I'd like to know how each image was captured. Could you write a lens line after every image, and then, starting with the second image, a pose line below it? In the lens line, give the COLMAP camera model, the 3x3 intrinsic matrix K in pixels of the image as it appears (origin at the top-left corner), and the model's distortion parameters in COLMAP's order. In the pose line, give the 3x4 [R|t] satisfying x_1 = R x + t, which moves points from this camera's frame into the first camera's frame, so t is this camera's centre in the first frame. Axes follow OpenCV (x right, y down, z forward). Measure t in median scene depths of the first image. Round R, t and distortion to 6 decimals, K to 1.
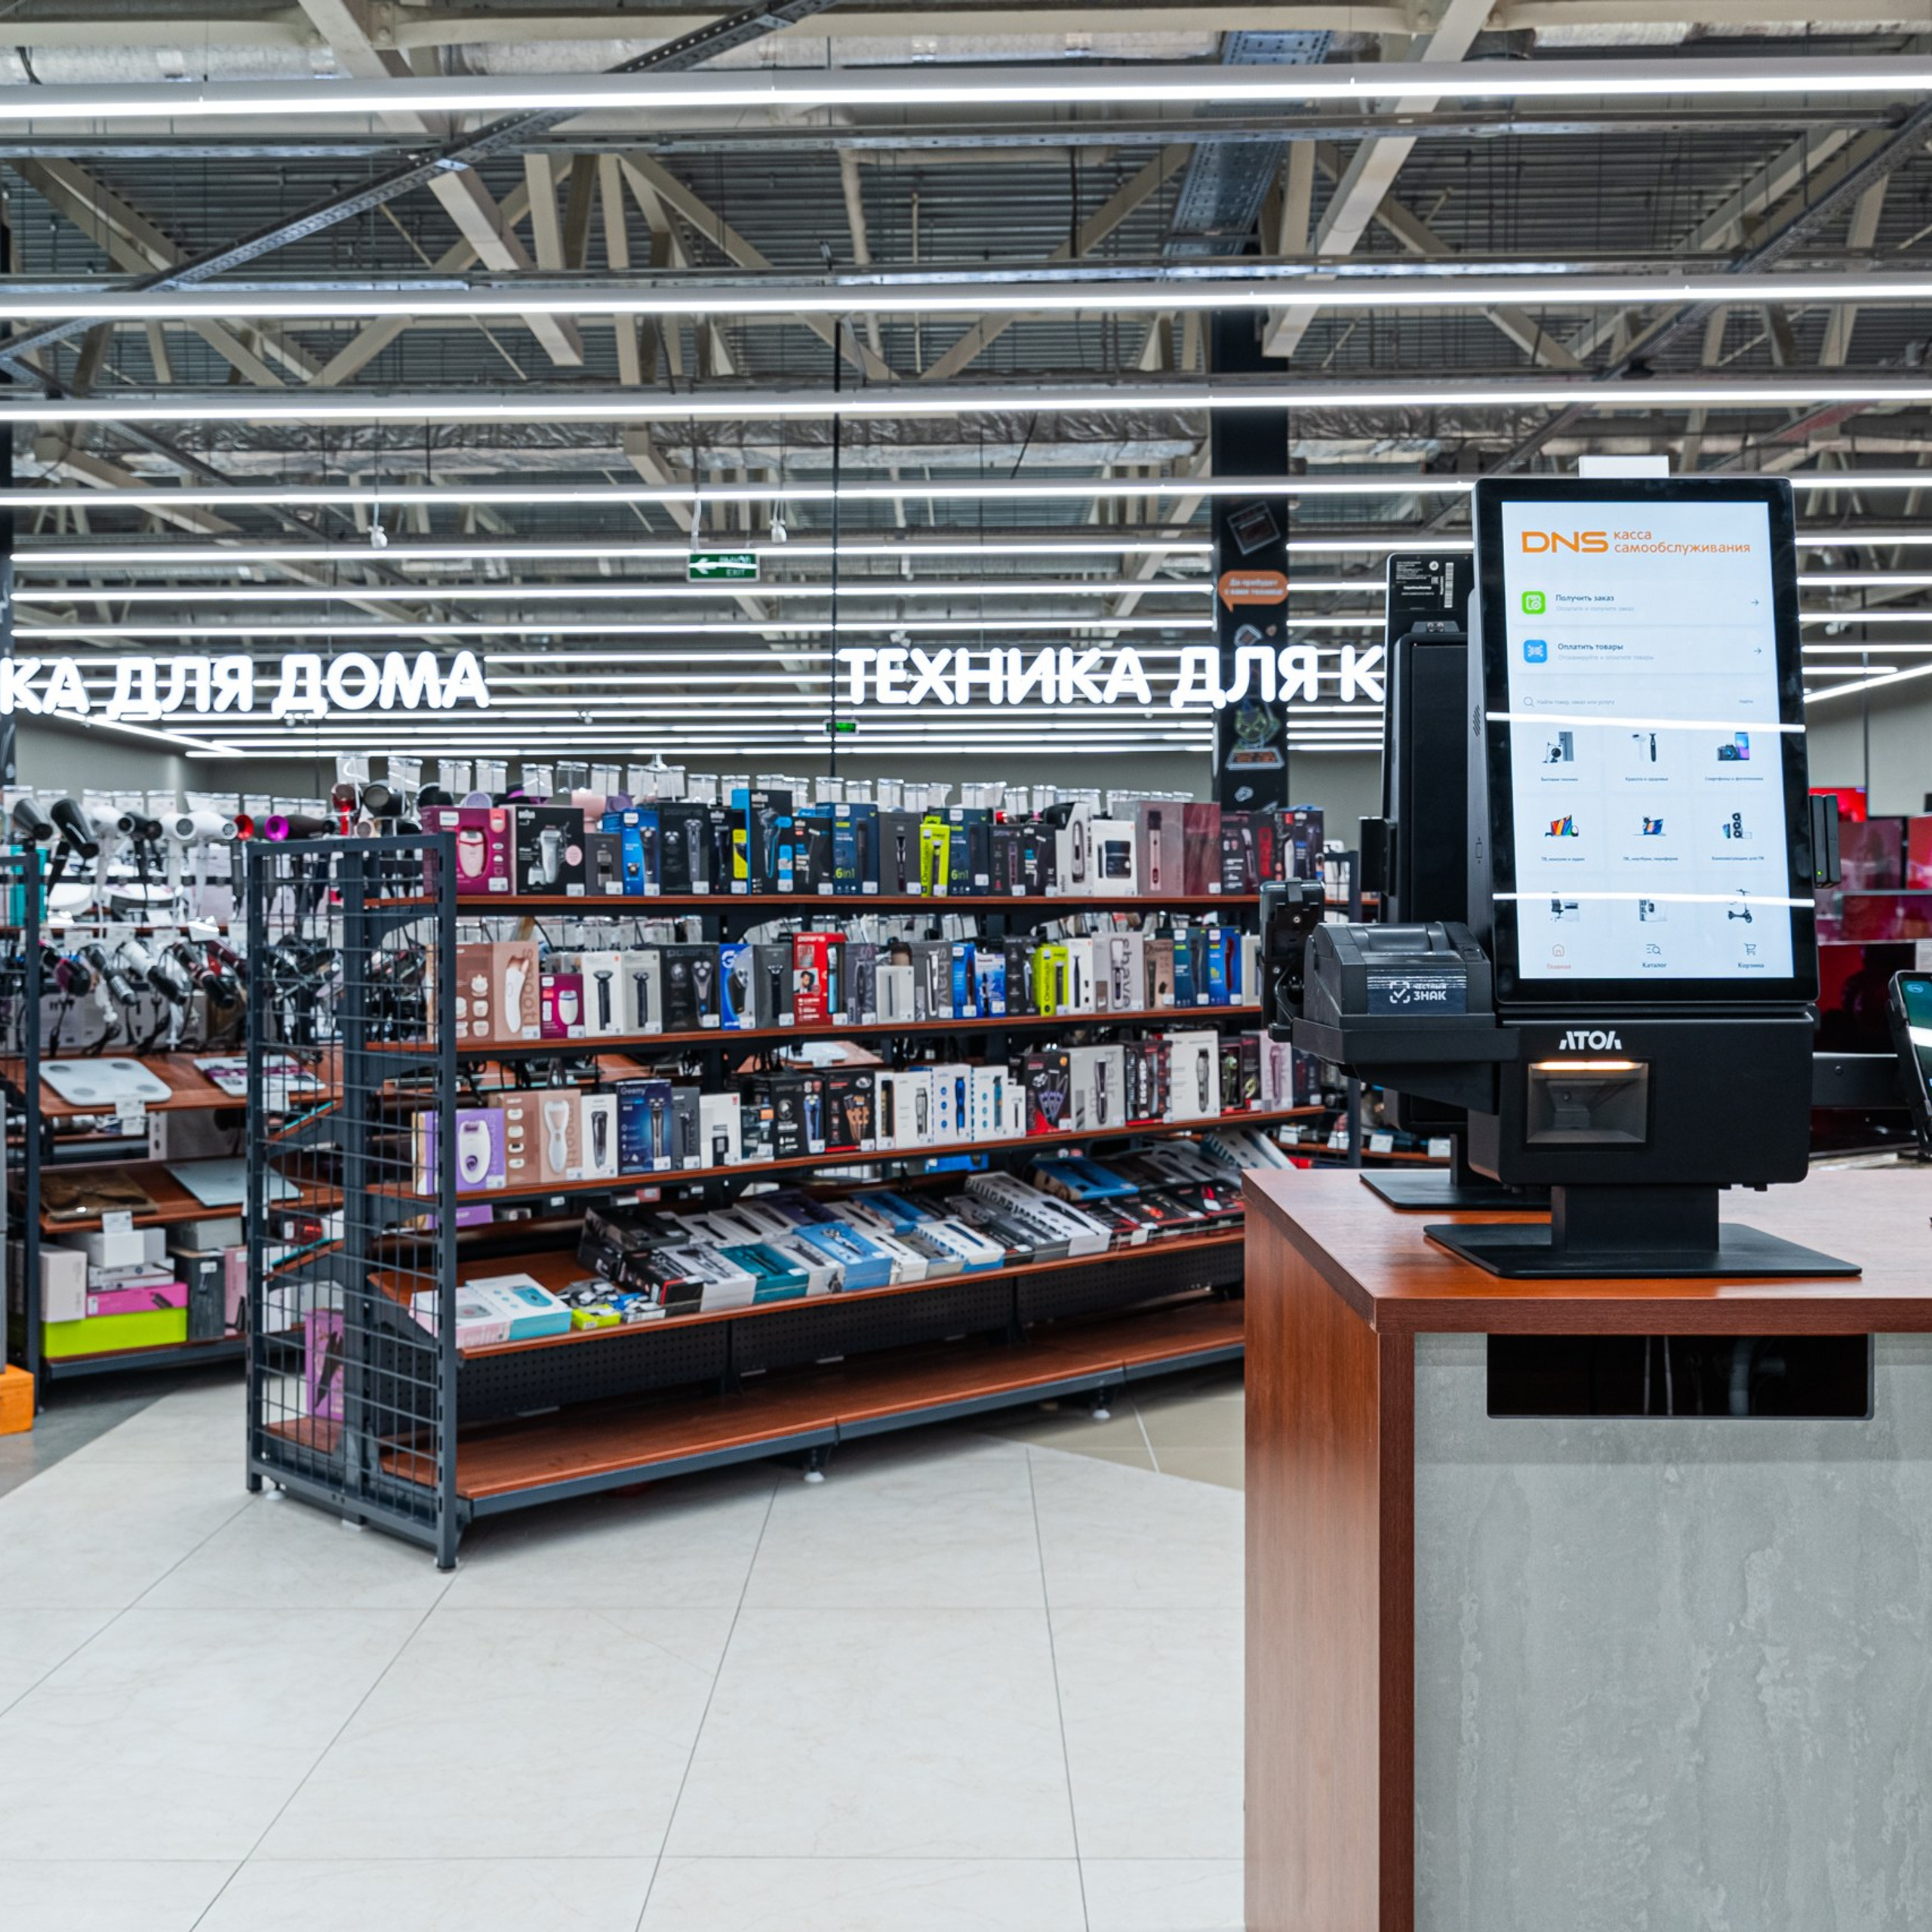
lens RADIAL K [[2320.8, 0, 934.5], [0, 2320.8, 949.0], [0, 0, 1]] dist [0.009659, 0.000000]
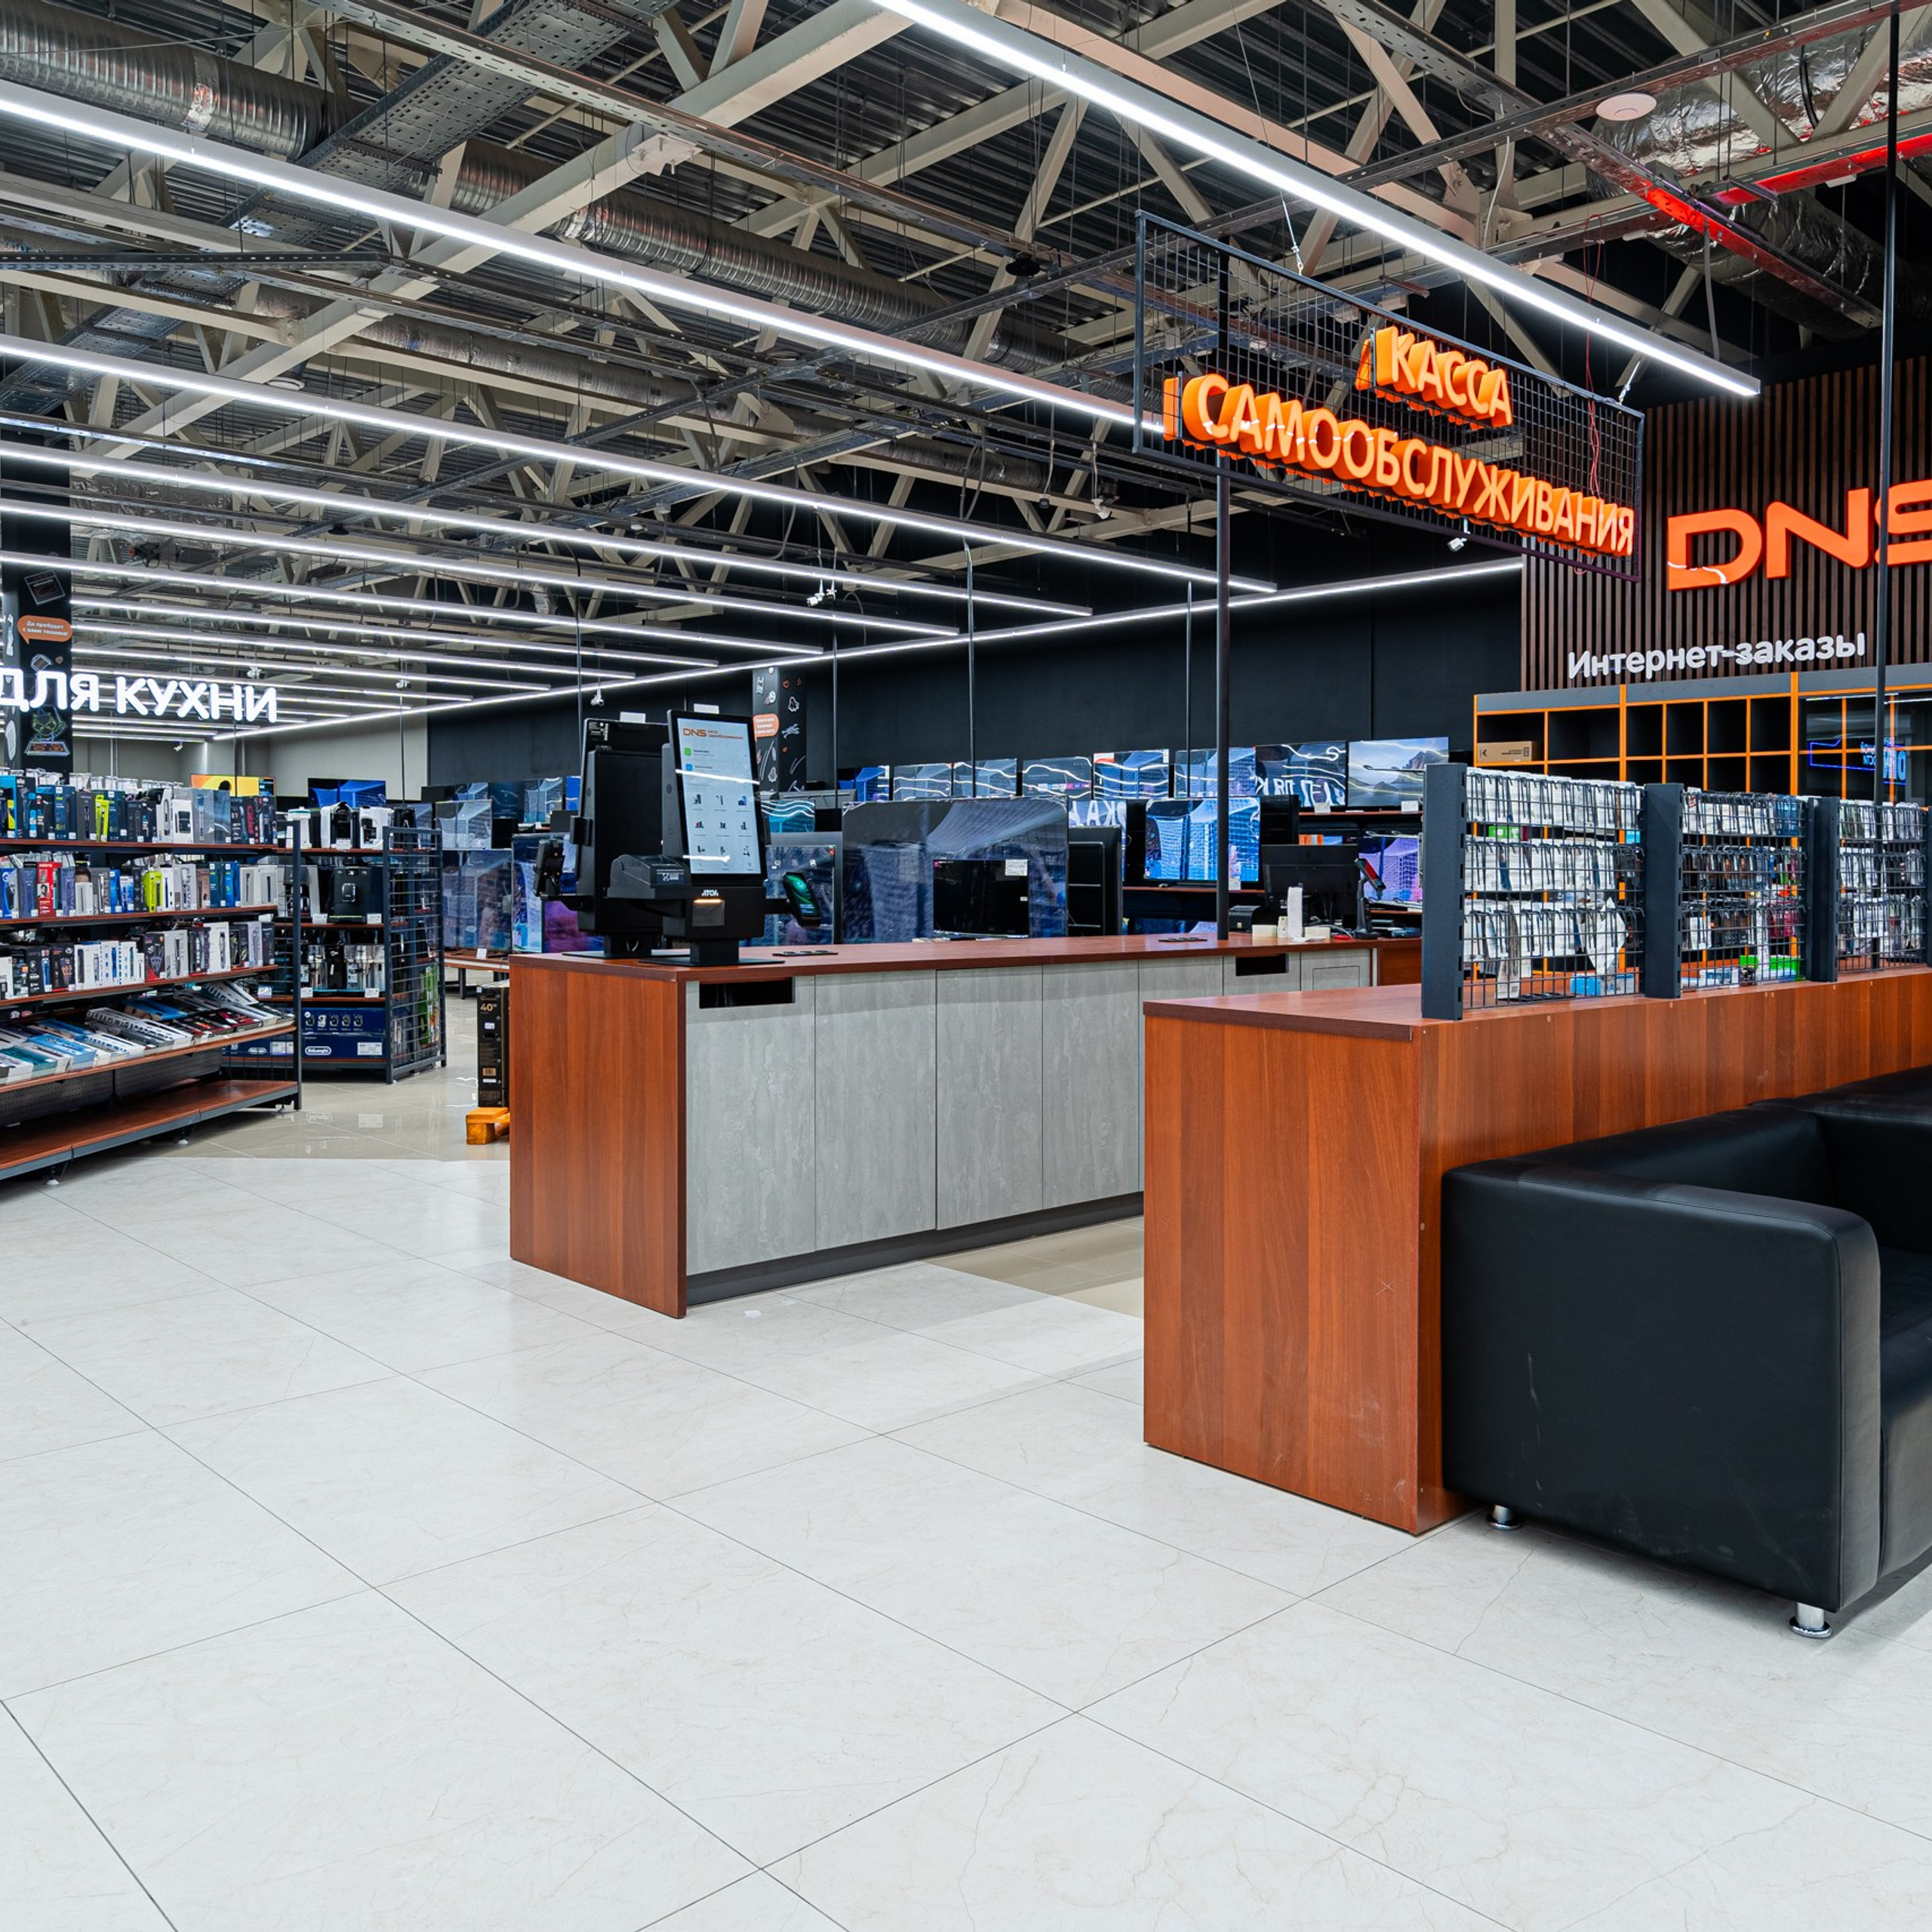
lens RADIAL K [[1694.0, 0, 1019.6], [0, 1694.0, 870.8], [0, 0, 1]] dist [0.001007, 0.002263]
pose [[0.703463, 0.006955, 0.710698, -0.529032], [0.001756, 0.999932, -0.011524, 0.018269], [-0.710730, 0.009355, 0.703403, -0.457495]]
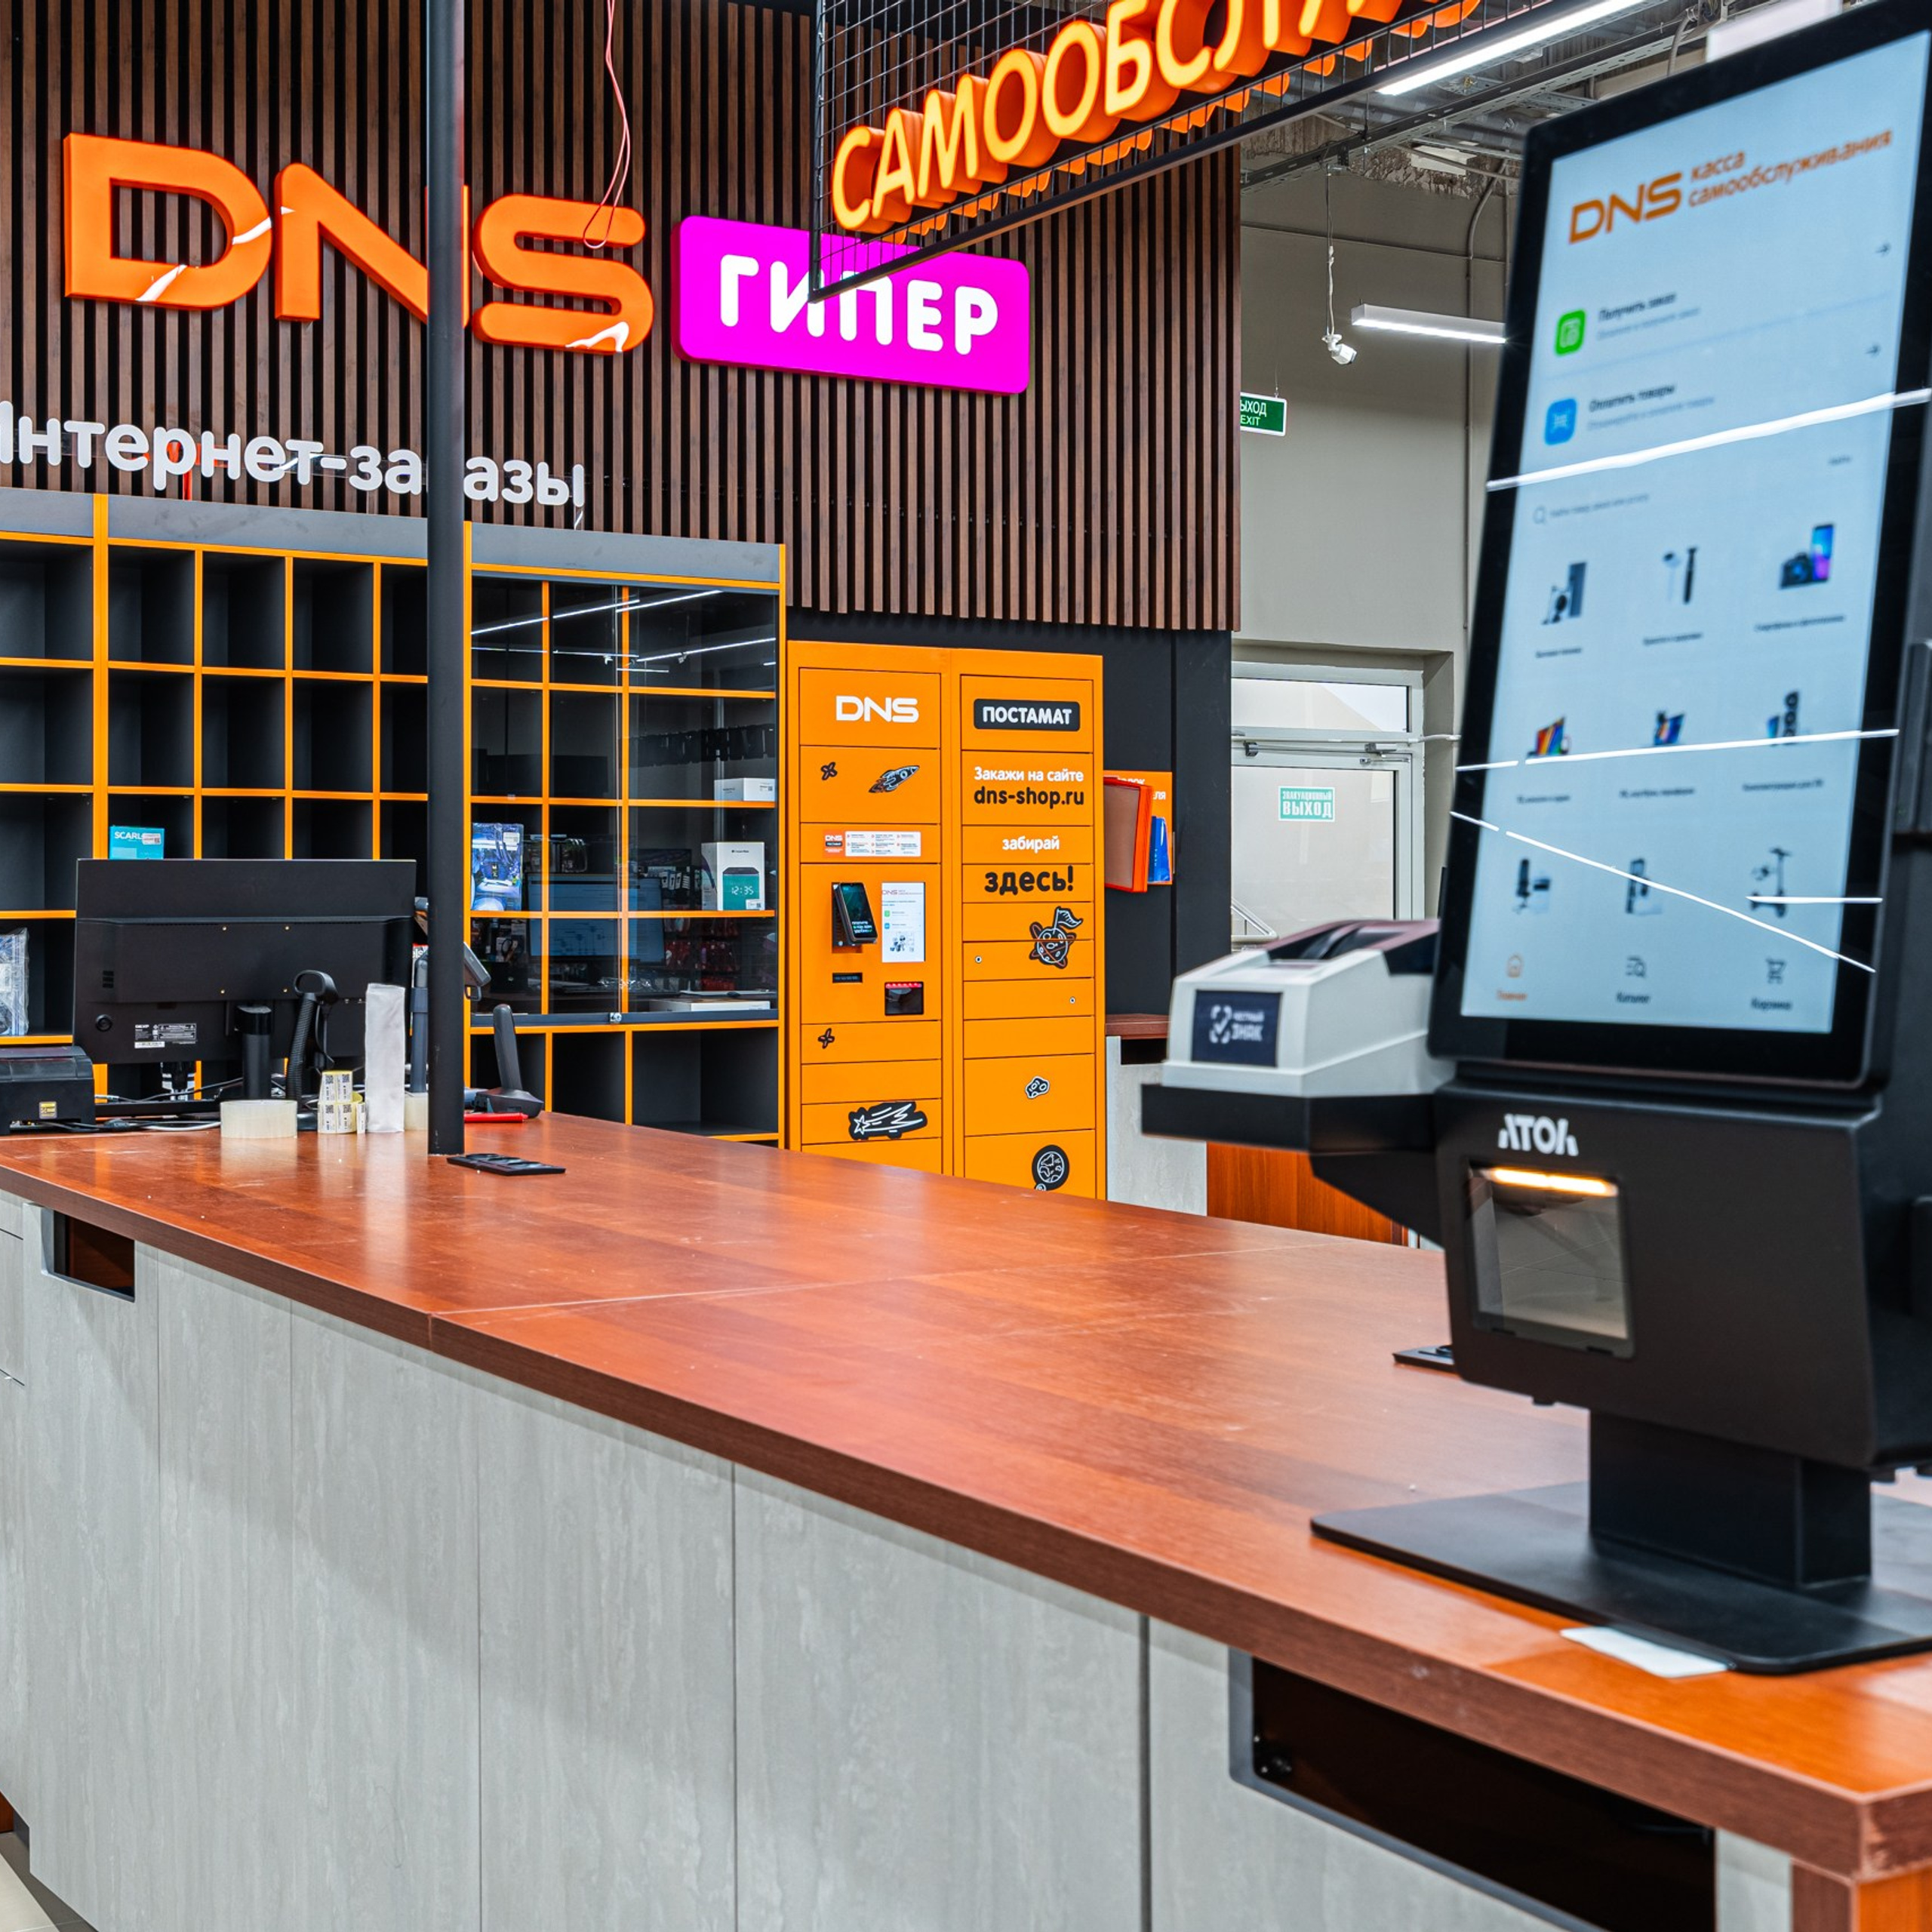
lens RADIAL K [[2861.2, 0, 981.2], [0, 2861.2, 910.1], [0, 0, 1]] dist [-0.006700, 0.000000]
pose [[-0.534376, 0.003235, 0.845241, -0.079754], [0.017975, 0.999810, 0.007538, -0.013152], [-0.845056, 0.019222, -0.534332, 0.883138]]
